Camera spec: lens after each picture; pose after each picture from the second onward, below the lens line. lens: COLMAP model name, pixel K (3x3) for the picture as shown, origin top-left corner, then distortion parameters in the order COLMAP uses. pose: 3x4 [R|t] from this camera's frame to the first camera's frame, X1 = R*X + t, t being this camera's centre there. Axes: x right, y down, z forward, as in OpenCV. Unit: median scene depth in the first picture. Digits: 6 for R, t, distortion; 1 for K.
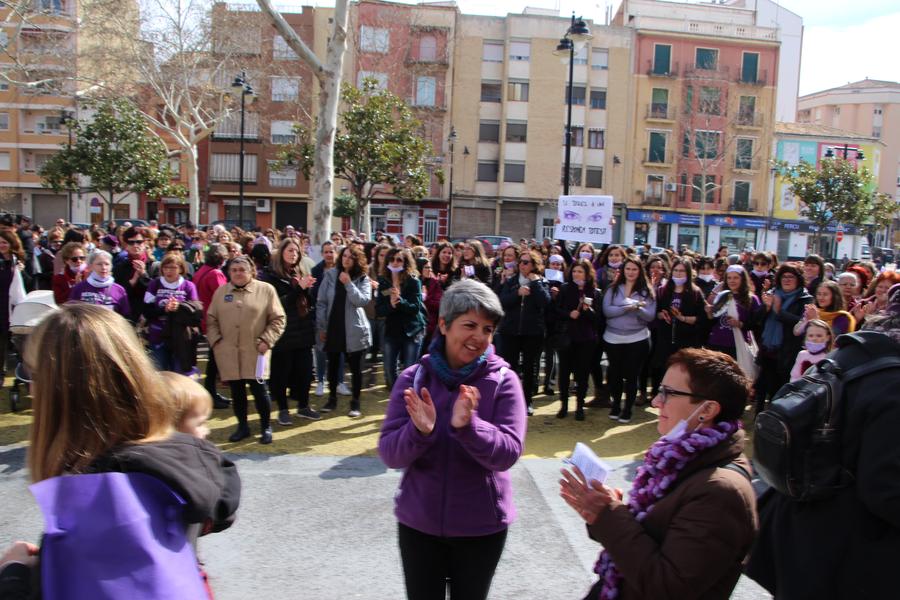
lens RADIAL K [[757.4, 0, 447.1], [0, 757.4, 300.0], [0, 0, 1]] dist [-0.166494, 0.138134]
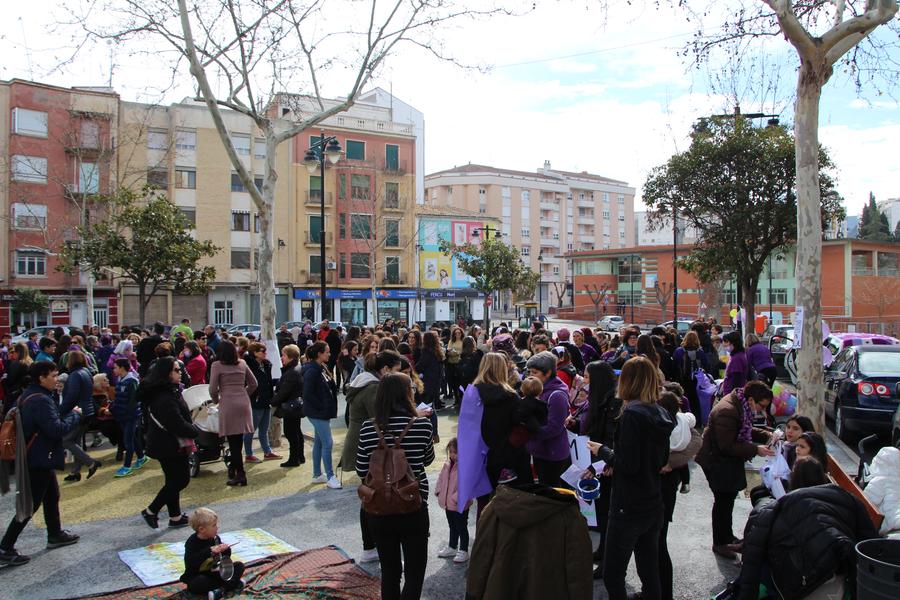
lens RADIAL K [[757.4, 0, 447.1], [0, 757.4, 300.0], [0, 0, 1]] dist [-0.166494, 0.138134]
pose [[0.876401, -0.051622, 0.478808, -0.082882], [0.098130, 0.992521, -0.072608, -0.005072], [-0.471479, 0.110619, 0.874912, -0.039816]]
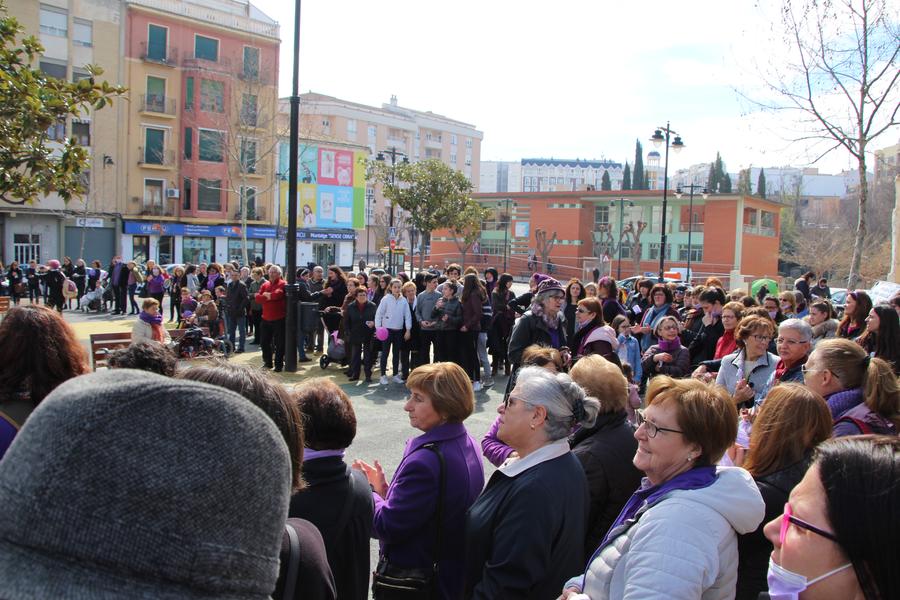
lens RADIAL K [[757.4, 0, 447.1], [0, 757.4, 300.0], [0, 0, 1]] dist [-0.166494, 0.138134]
pose [[0.726784, -0.070328, 0.683256, -0.061776], [0.077762, 0.996774, 0.019883, -0.021433], [-0.682450, 0.038681, 0.729908, 0.166919]]
